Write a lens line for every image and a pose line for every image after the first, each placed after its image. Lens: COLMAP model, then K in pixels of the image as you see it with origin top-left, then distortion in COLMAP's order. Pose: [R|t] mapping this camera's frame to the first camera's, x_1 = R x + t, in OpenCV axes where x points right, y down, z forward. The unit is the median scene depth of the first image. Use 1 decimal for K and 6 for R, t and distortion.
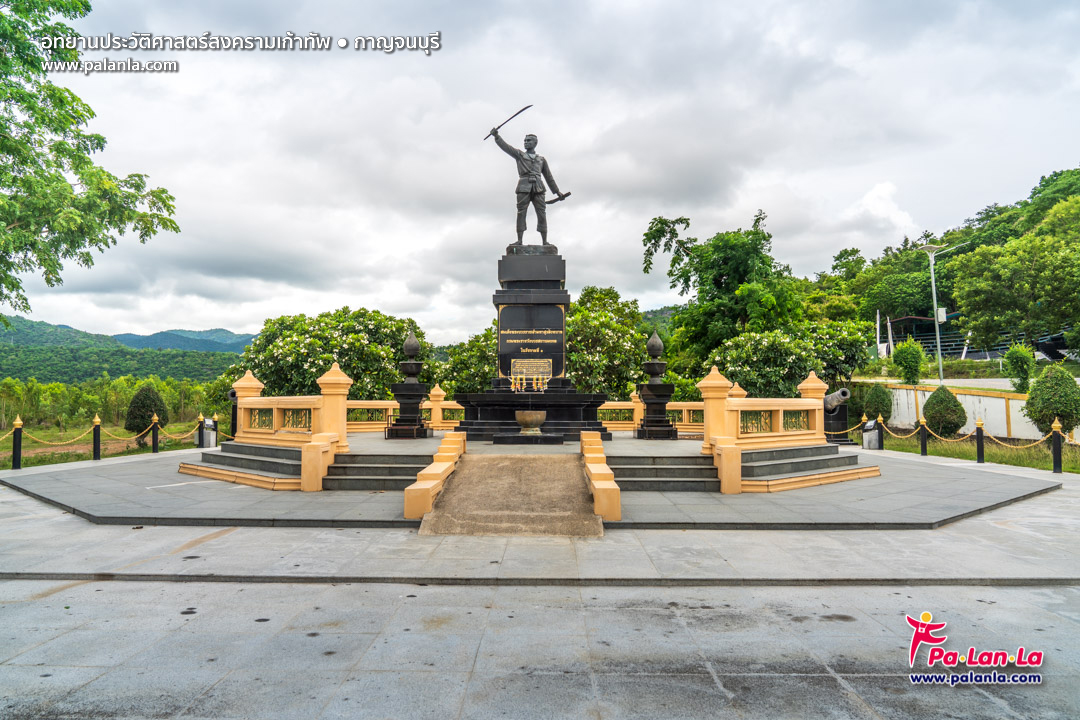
lens RADIAL K [[746.9, 0, 540.0], [0, 746.9, 360.0], [0, 0, 1]] dist [0.000110, -0.000002]
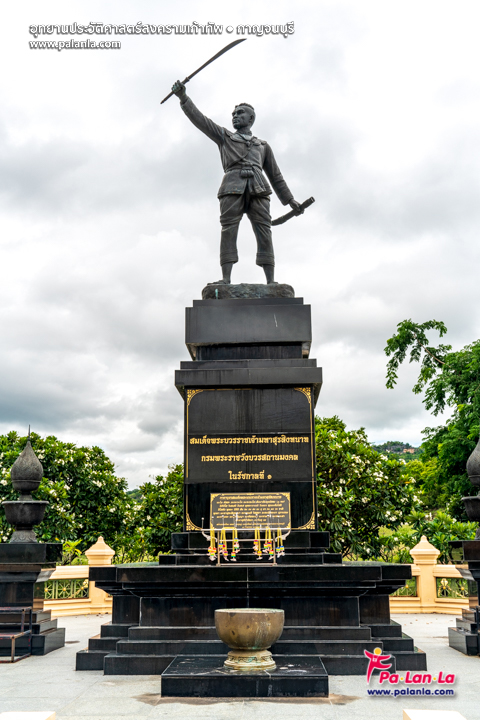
lens RADIAL K [[874.5, 0, 240.0], [0, 874.5, 360.0], [0, 0, 1]] dist [0.002848, 0.007450]
pose [[0.999644, -0.015776, -0.021508, -0.003462], [0.012216, 0.987580, -0.156641, 0.002348], [0.023713, 0.156323, 0.987421, 0.356983]]
